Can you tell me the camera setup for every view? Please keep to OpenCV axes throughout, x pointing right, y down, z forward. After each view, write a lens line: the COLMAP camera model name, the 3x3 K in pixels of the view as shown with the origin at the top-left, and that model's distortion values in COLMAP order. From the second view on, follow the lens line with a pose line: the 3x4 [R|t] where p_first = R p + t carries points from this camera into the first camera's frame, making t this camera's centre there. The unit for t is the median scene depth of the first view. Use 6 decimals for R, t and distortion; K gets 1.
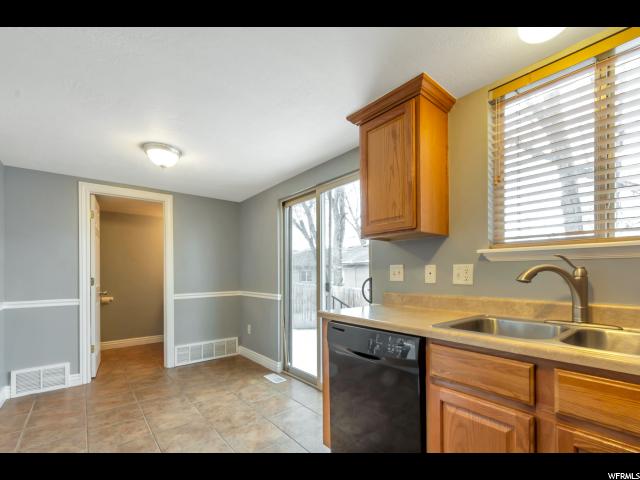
lens RADIAL K [[289.8, 0, 335.4], [0, 289.8, 273.7], [0, 0, 1]] dist [0.003357, -0.000011]
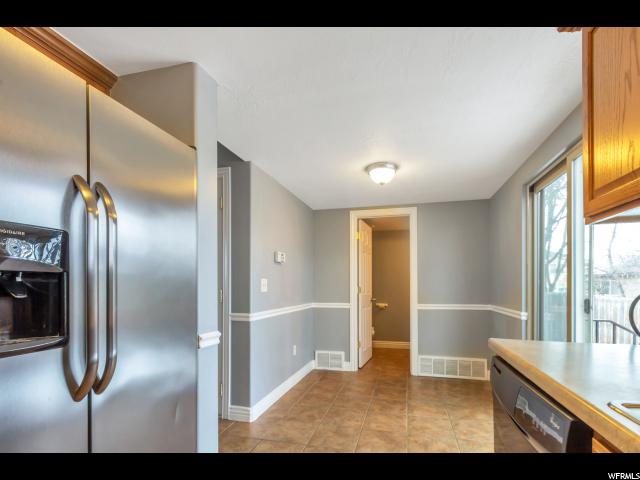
lens RADIAL K [[312.2, 0, 334.6], [0, 312.2, 283.7], [0, 0, 1]] dist [0.001304, 0.000191]
pose [[0.582660, 0.002192, -0.812713, 0.175222], [-0.002192, 0.999997, 0.001126, -0.001221], [0.812713, 0.001125, 0.582663, 0.137940]]
